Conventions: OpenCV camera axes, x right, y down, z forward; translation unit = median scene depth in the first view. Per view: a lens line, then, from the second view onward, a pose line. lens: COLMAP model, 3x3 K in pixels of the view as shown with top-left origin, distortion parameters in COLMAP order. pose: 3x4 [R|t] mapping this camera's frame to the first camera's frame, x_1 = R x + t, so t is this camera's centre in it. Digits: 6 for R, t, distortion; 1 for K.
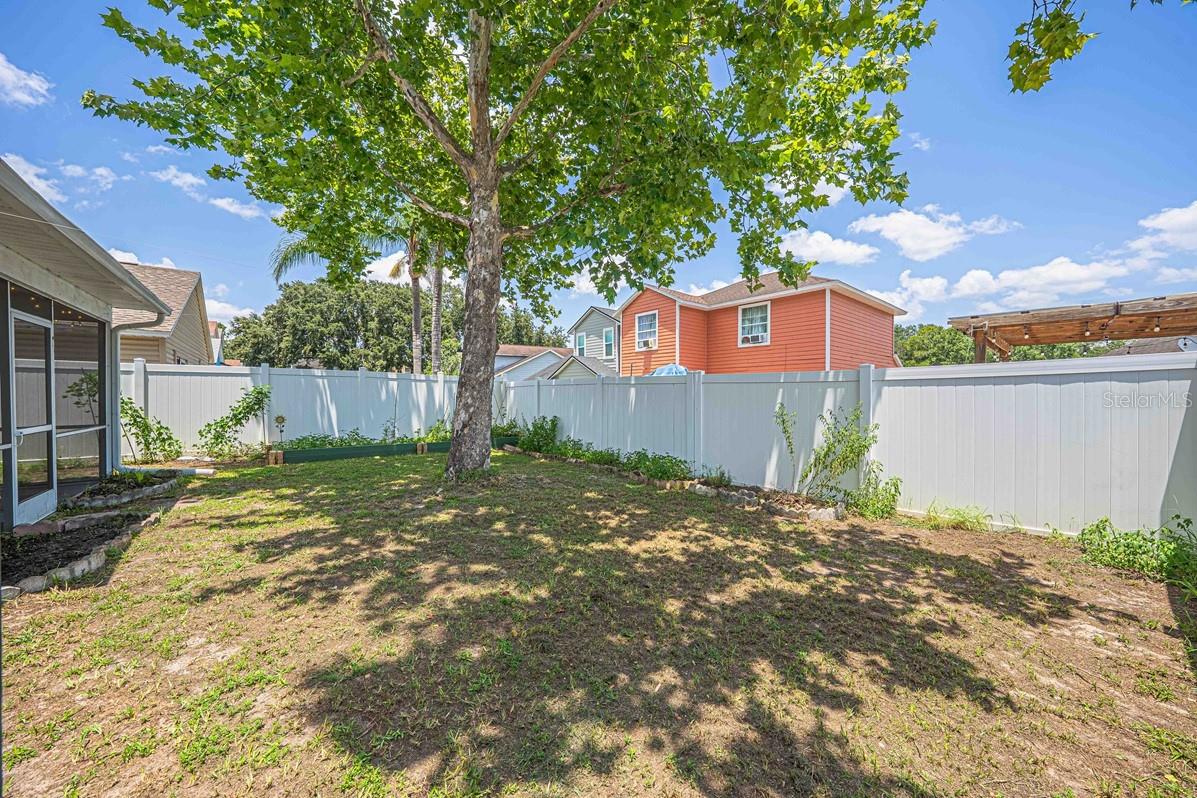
lens RADIAL K [[408.5, 0, 602.0], [0, 408.5, 393.4], [0, 0, 1]] dist [-0.043806, -0.000039]
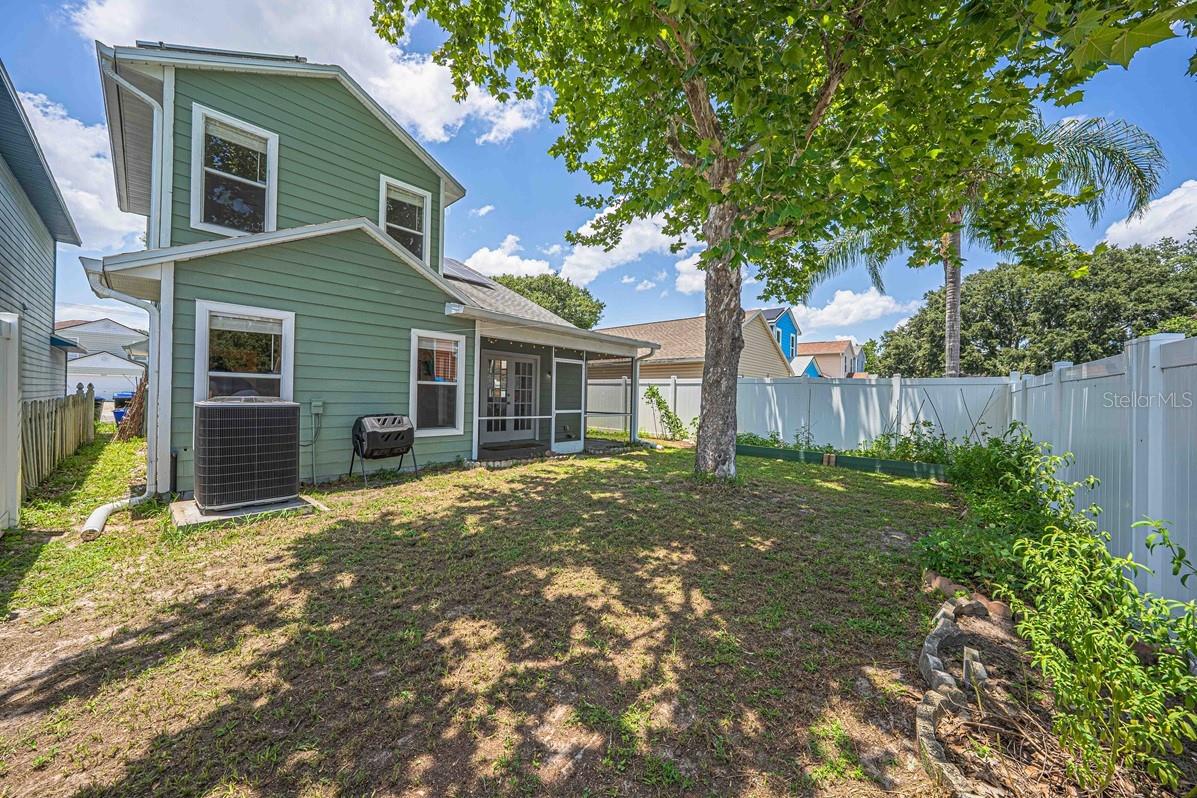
lens RADIAL K [[411.2, 0, 603.7], [0, 411.2, 401.1], [0, 0, 1]] dist [-0.001223, -0.000064]
pose [[0.159193, 0.010252, -0.987194, 0.187516], [-0.017950, 0.999811, 0.007488, 0.003263], [0.987084, 0.016528, 0.159347, 0.173735]]
